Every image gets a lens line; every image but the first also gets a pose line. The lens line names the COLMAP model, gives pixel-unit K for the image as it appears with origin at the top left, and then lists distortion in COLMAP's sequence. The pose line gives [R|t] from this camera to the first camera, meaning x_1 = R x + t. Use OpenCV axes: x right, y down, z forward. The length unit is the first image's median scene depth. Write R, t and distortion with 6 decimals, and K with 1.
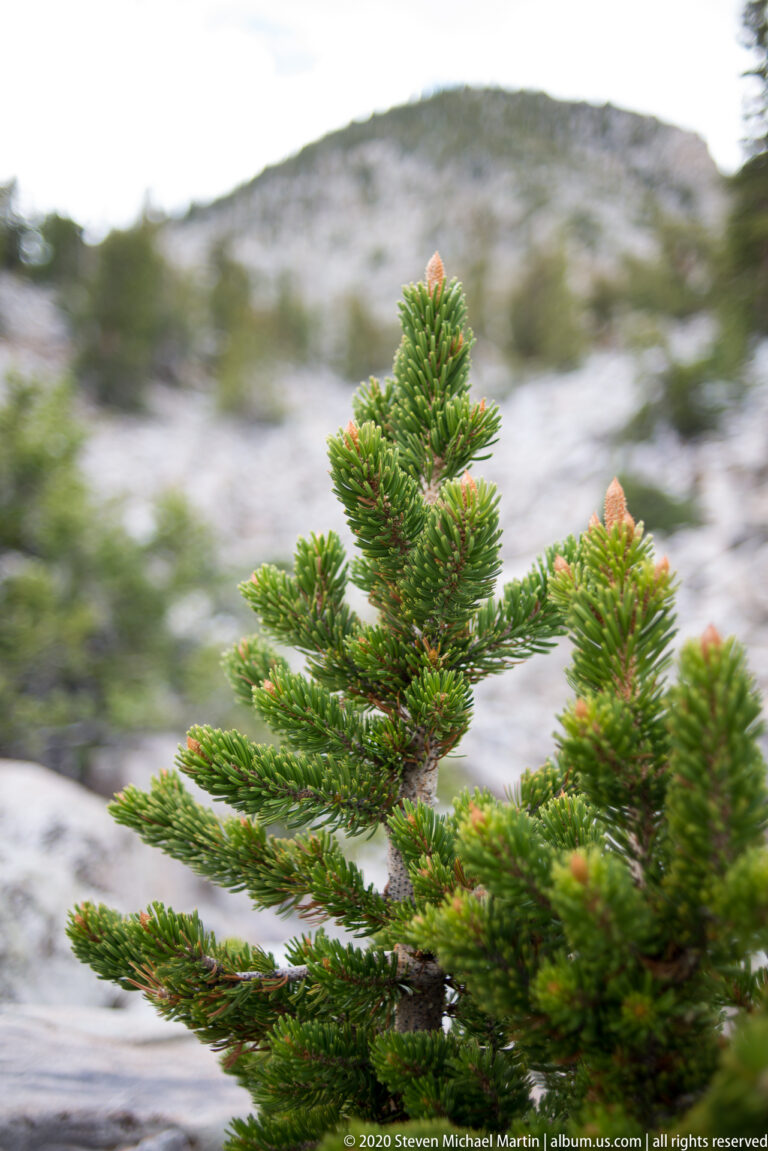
lens RADIAL K [[1141.7, 0, 379.8], [0, 1141.7, 556.5], [0, 0, 1]] dist [-0.125457, 0.137963]
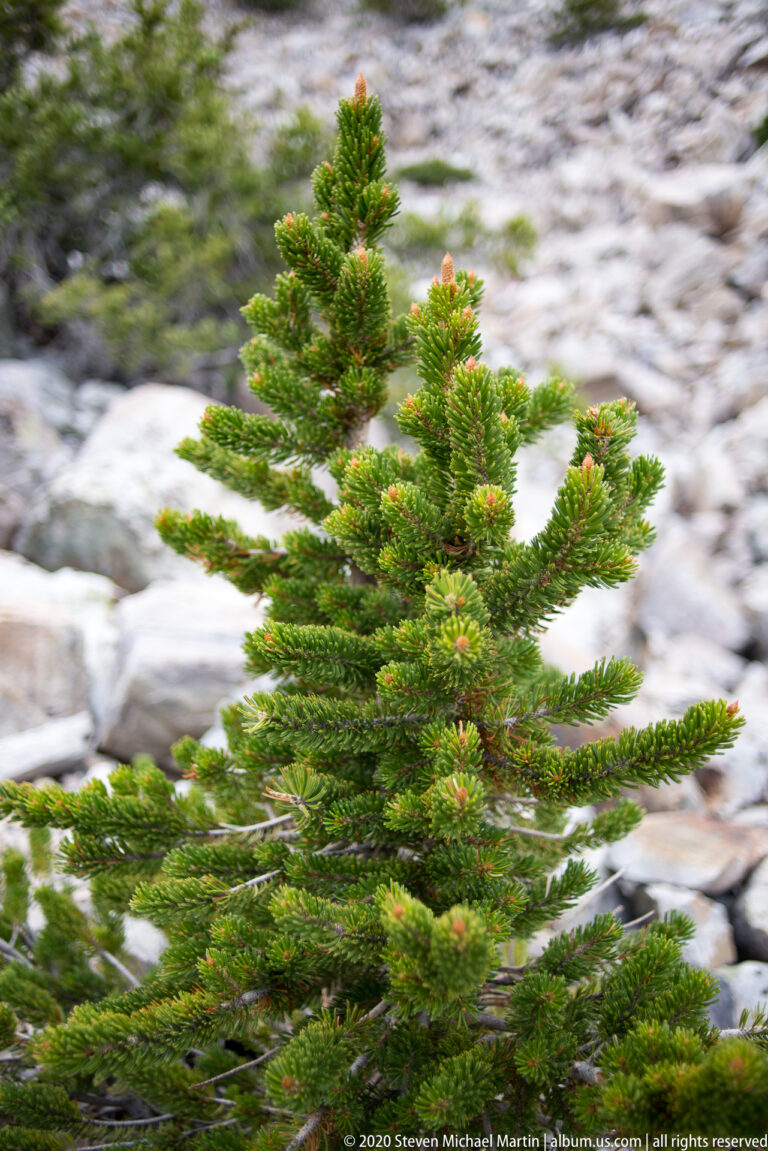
lens RADIAL K [[1141.7, 0, 379.8], [0, 1141.7, 556.5], [0, 0, 1]] dist [-0.125457, 0.137963]
pose [[0.990221, 0.019860, -0.138084, 0.297833], [0.027304, 0.943080, 0.331443, -0.171944], [0.136807, -0.331973, 0.933316, -0.543500]]
